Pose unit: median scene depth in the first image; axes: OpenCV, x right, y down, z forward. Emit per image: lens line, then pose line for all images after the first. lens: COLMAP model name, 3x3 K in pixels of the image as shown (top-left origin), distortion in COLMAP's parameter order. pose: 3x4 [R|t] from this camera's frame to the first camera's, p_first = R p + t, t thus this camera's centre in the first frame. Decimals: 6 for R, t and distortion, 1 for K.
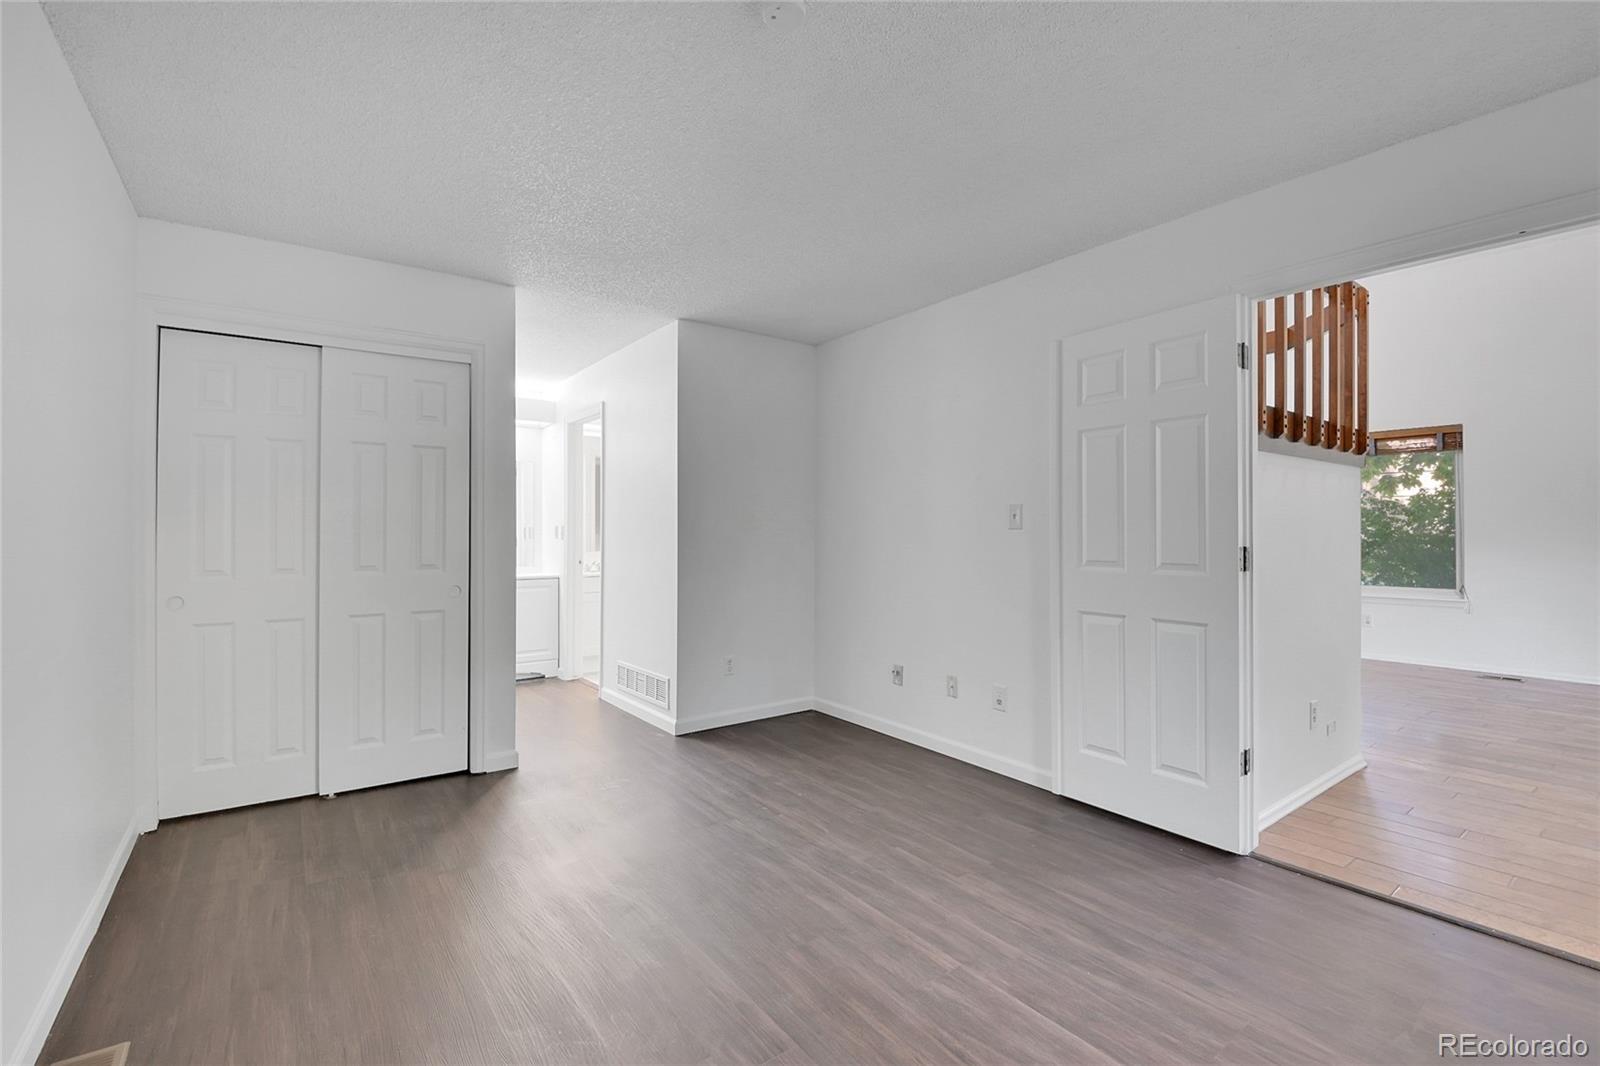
lens RADIAL K [[731.8, 0, 818.3], [0, 731.8, 529.7], [0, 0, 1]] dist [0.000362, -0.011306]
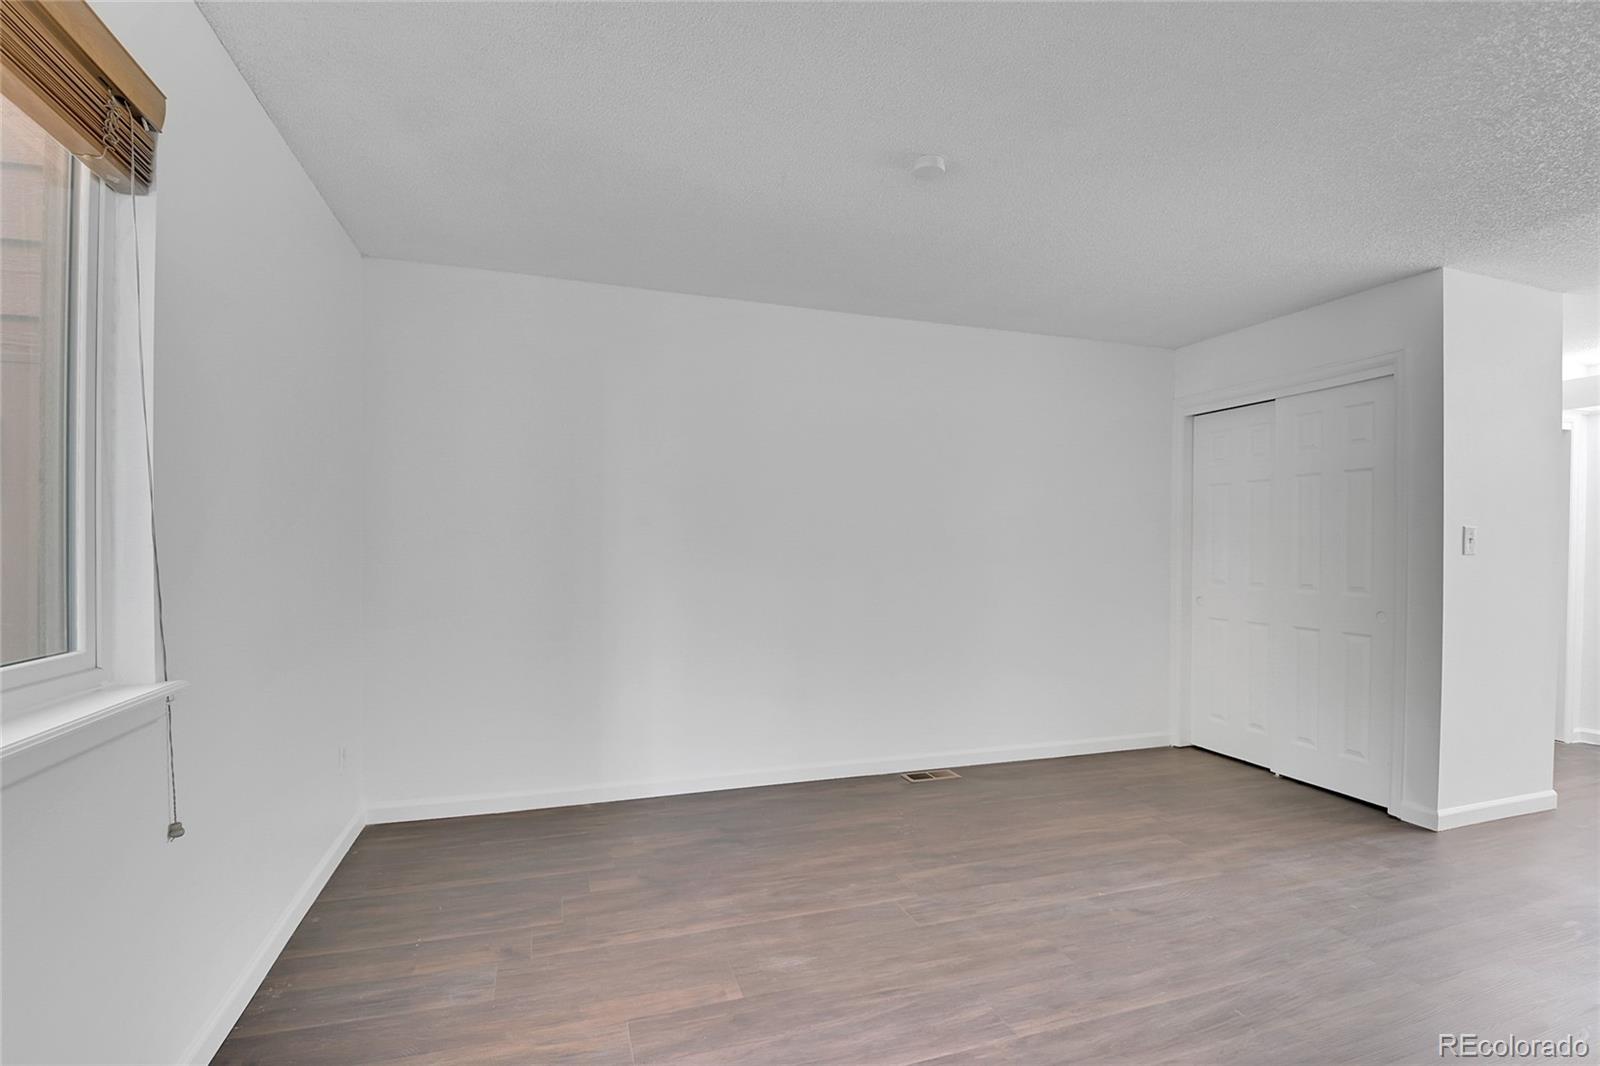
lens RADIAL K [[711.7, 0, 790.2], [0, 711.7, 535.5], [0, 0, 1]] dist [0.009829, -0.026926]
pose [[-0.336409, -0.021029, -0.941481, 0.950842], [-0.006894, 0.999779, -0.019868, 0.003162], [0.941691, -0.000193, -0.336479, 0.876033]]
